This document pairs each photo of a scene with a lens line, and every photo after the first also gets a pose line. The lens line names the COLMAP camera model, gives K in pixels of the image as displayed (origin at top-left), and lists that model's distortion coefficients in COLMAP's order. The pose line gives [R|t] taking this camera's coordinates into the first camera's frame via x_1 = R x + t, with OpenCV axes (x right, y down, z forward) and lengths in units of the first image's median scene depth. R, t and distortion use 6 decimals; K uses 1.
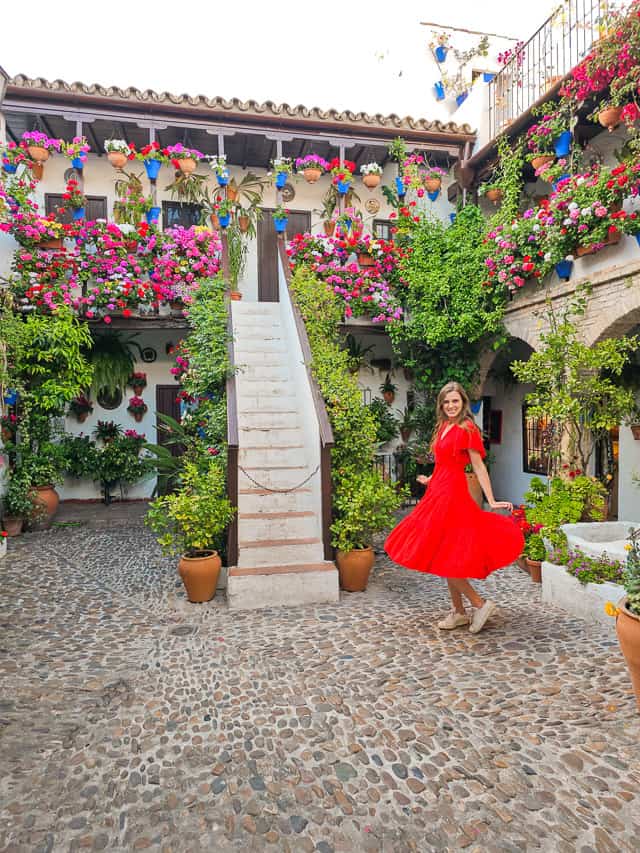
lens RADIAL K [[566.2, 0, 321.6], [0, 566.2, 442.2], [0, 0, 1]] dist [0.070771, -0.065957]
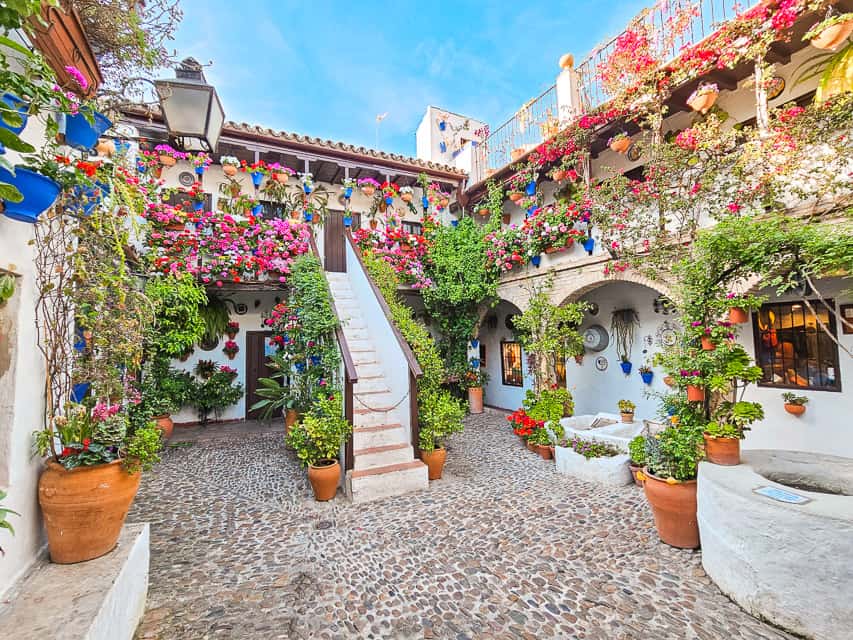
lens RADIAL K [[391.8, 0, 426.5], [0, 391.8, 320.0], [0, 0, 1]] dist [-0.001909, -0.000090]
pose [[0.966762, -0.003768, 0.255652, -0.161681], [0.032218, 0.993716, -0.107189, -0.020666], [-0.253641, 0.111863, 0.960808, 0.021870]]
